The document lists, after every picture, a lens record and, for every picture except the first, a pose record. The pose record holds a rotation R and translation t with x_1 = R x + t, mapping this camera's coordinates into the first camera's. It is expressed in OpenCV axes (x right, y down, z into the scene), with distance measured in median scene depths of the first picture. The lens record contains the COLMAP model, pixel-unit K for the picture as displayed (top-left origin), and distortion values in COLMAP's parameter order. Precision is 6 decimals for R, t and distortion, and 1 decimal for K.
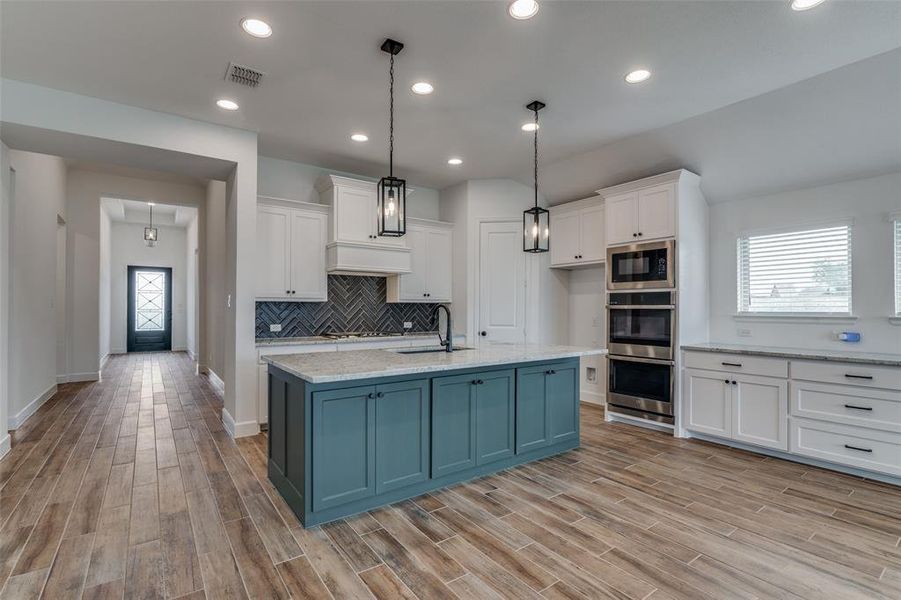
lens RADIAL K [[418.6, 0, 445.3], [0, 418.6, 304.3], [0, 0, 1]] dist [-0.018899, 0.000113]
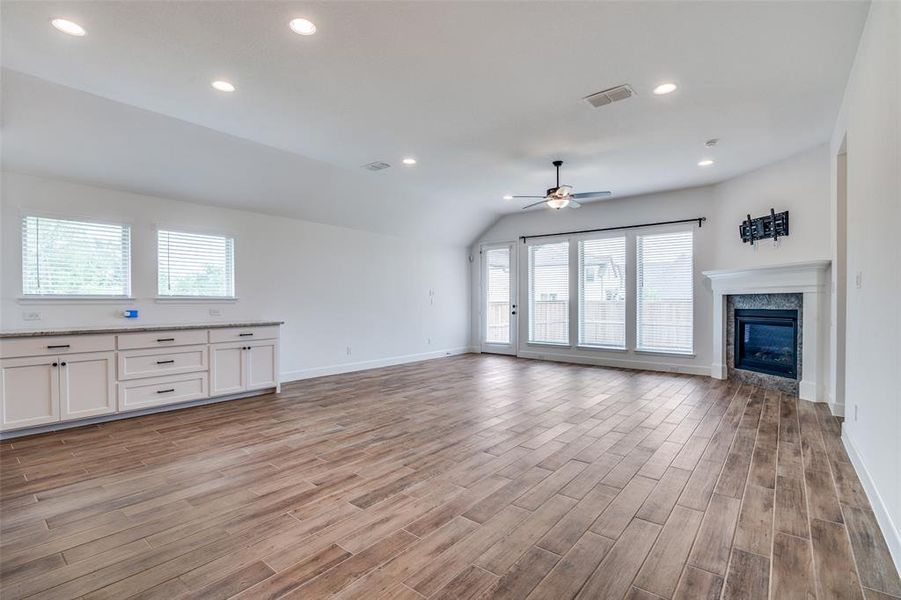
lens RADIAL K [[418.6, 0, 445.3], [0, 418.6, 304.3], [0, 0, 1]] dist [-0.018899, 0.000113]
pose [[-0.258753, -0.011395, 0.965876, -0.445270], [-0.010326, 0.999906, 0.009030, 0.023186], [-0.965888, -0.007637, -0.258847, 0.325214]]
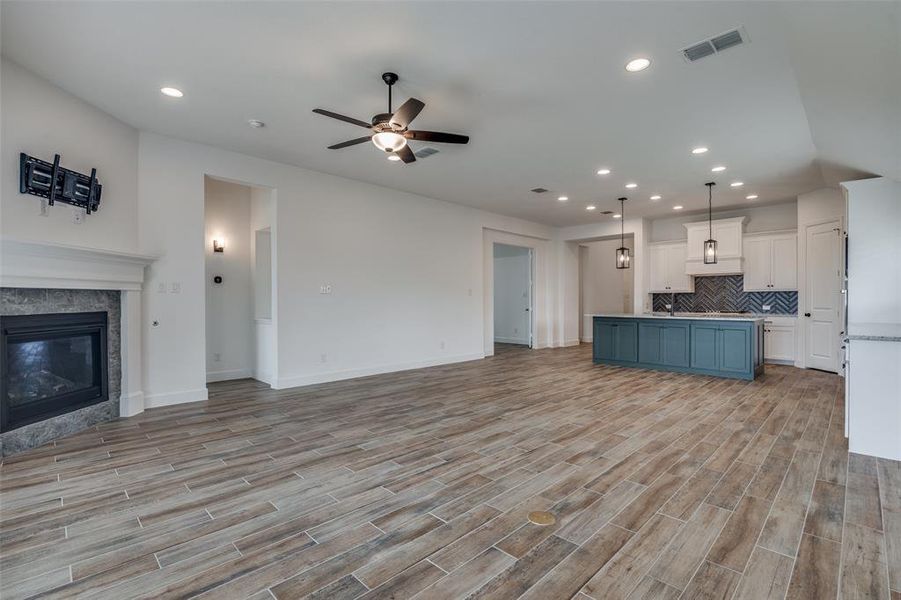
lens RADIAL K [[414.6, 0, 446.9], [0, 414.6, 304.5], [0, 0, 1]] dist [-0.021586, 0.000374]
pose [[0.157610, 0.006959, -0.987477, 1.543656], [0.010245, 0.999910, 0.008682, 0.023125], [0.987448, -0.011485, 0.157524, -0.372453]]
